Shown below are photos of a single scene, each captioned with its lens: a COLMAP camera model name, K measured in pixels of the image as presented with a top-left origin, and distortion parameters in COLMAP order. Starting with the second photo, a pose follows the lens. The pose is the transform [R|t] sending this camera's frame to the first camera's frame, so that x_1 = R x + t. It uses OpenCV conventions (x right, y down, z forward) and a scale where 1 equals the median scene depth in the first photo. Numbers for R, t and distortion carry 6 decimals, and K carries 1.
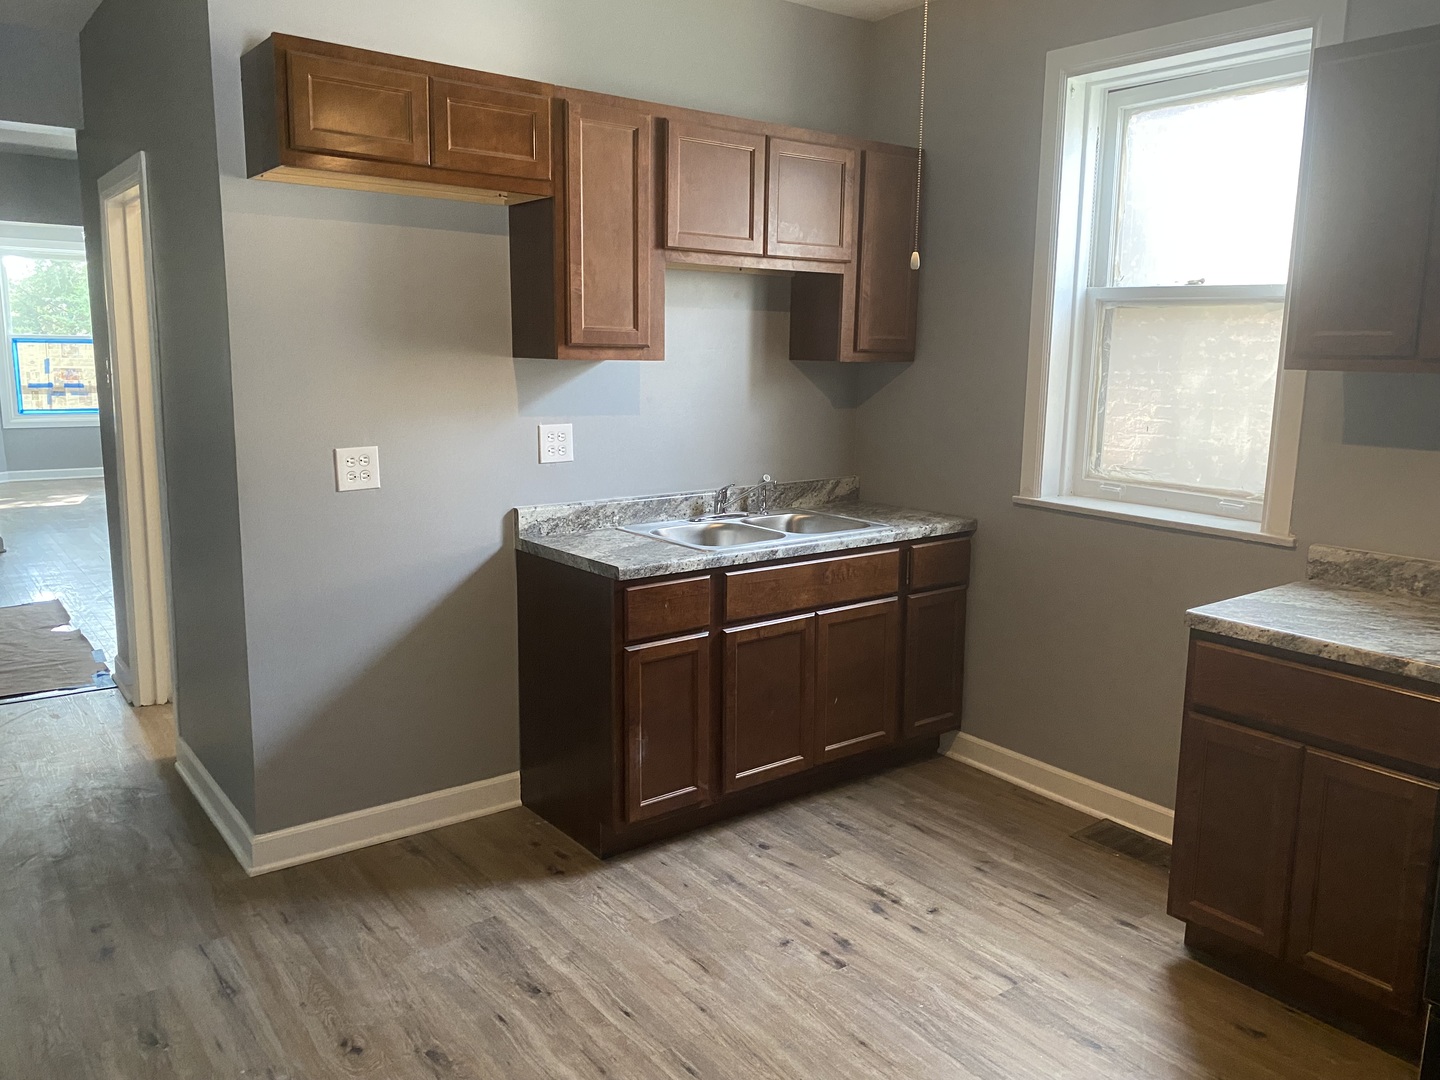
lens RADIAL K [[1098.7, 0, 735.6], [0, 1098.7, 528.4], [0, 0, 1]] dist [0.050484, -0.078134]
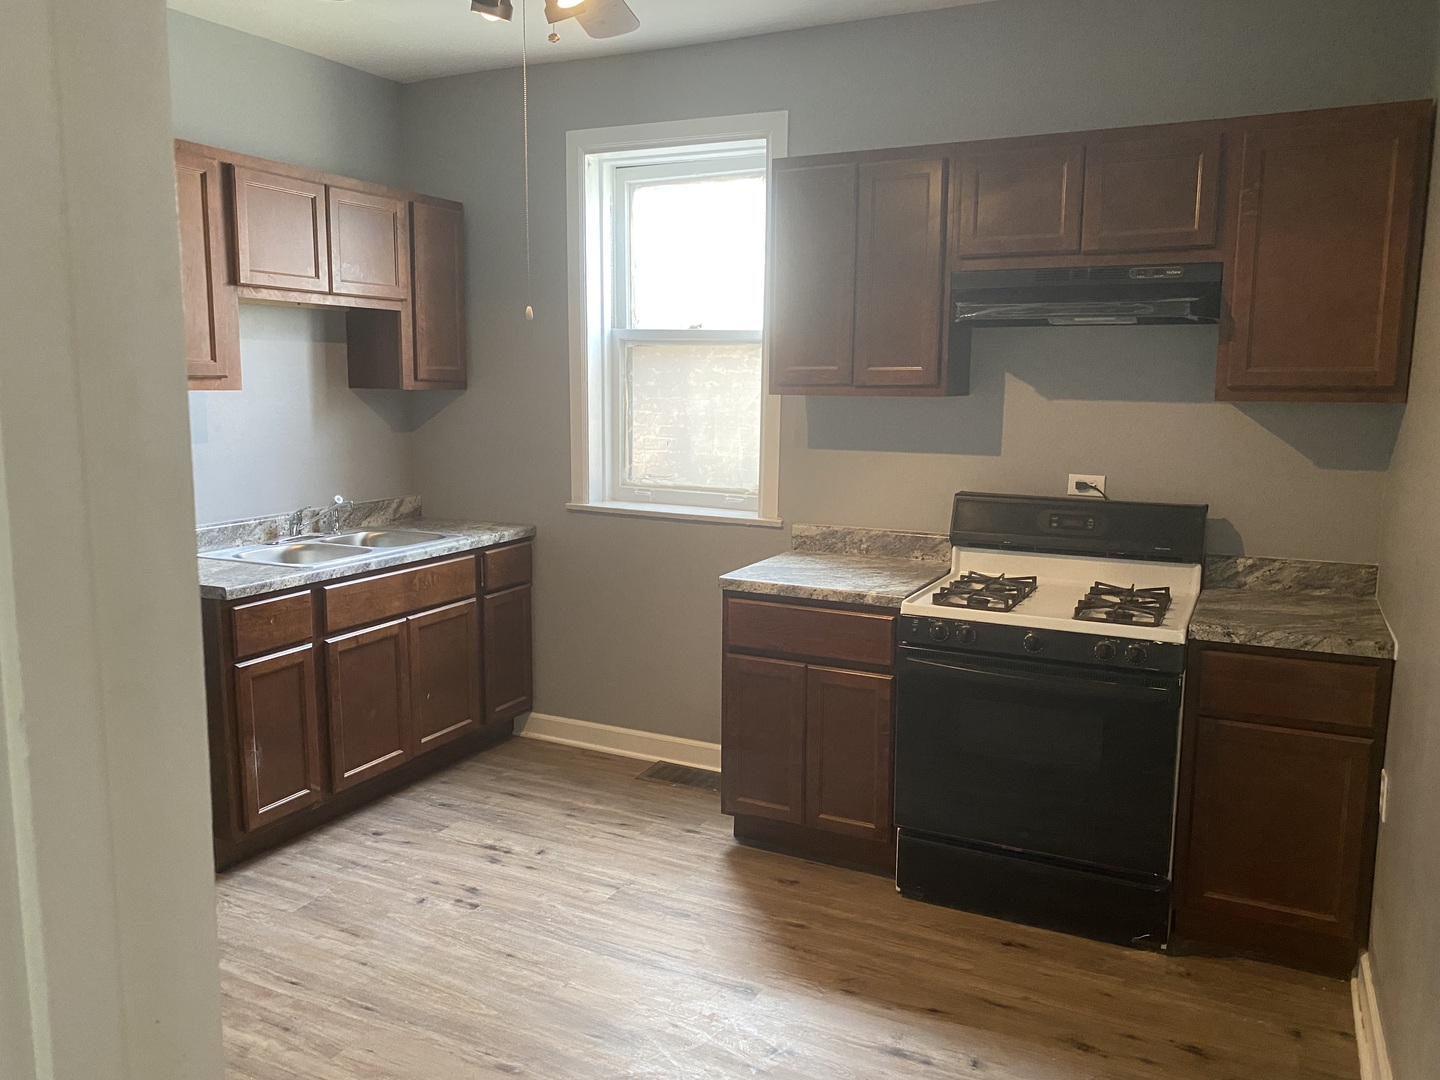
lens RADIAL K [[1094.0, 0, 725.5], [0, 1094.0, 534.3], [0, 0, 1]] dist [0.160615, -0.339551]
pose [[0.898198, -0.068085, 0.434286, -0.123854], [0.075831, 0.997121, -0.000512, 0.019520], [-0.433001, 0.033392, 0.900775, -0.153095]]
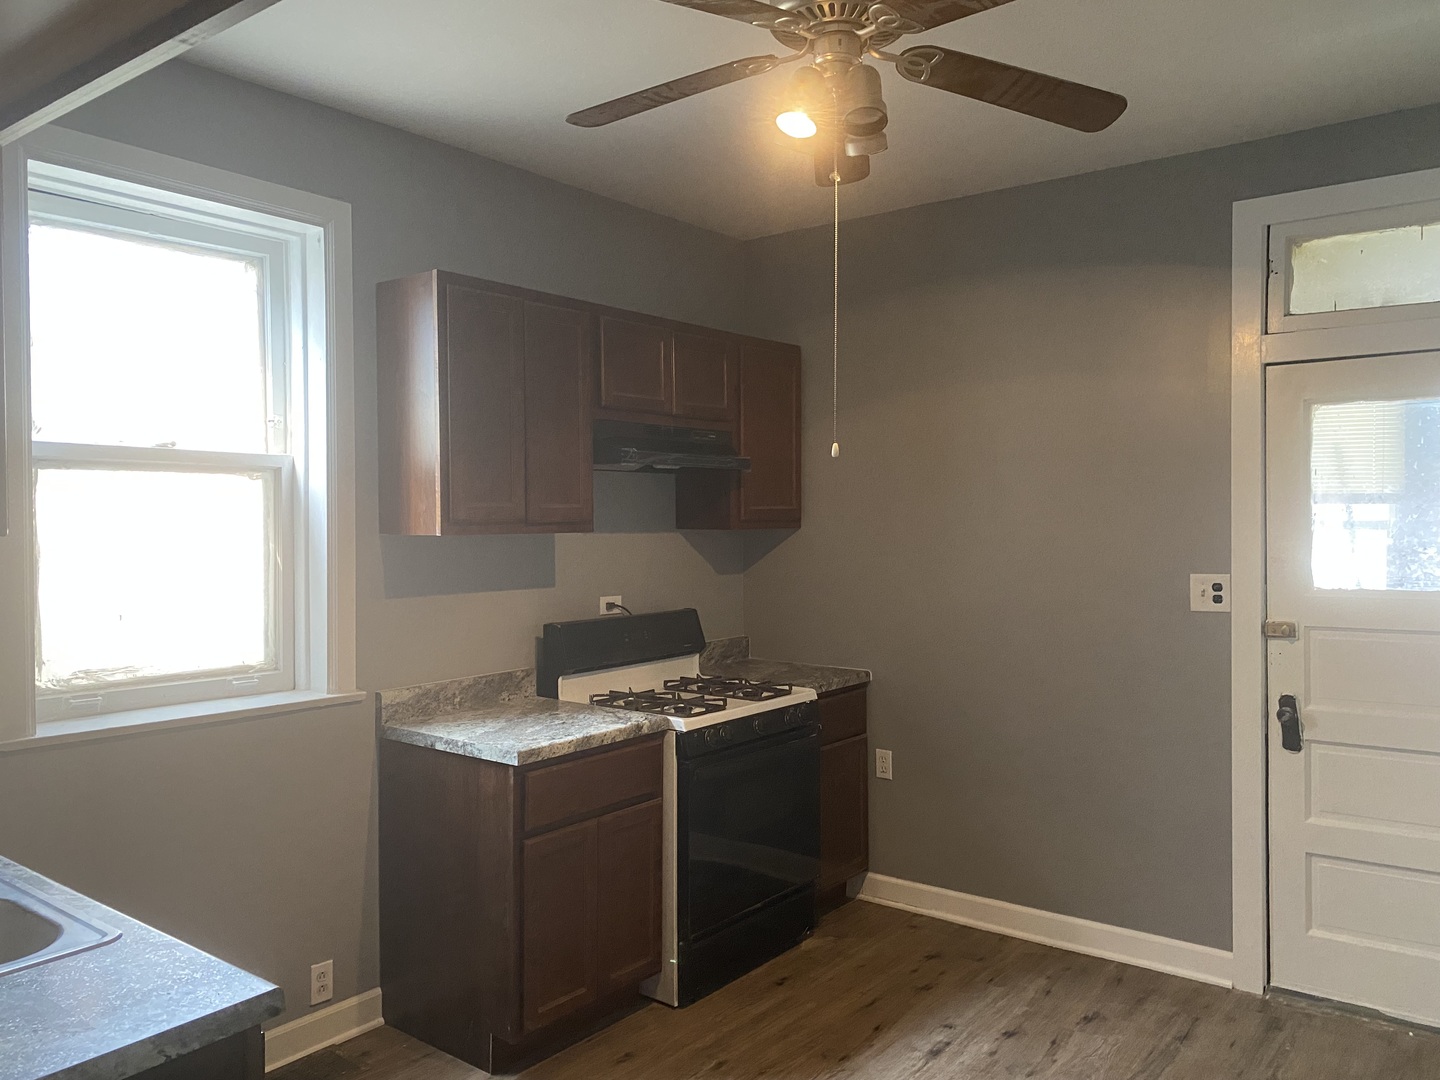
lens RADIAL K [[1094.0, 0, 725.5], [0, 1094.0, 534.3], [0, 0, 1]] dist [0.160615, -0.339551]
pose [[-0.256278, -0.030625, 0.966118, -0.572225], [0.157984, 0.984731, 0.073122, -0.151435], [-0.953605, 0.171371, -0.247527, 0.831768]]
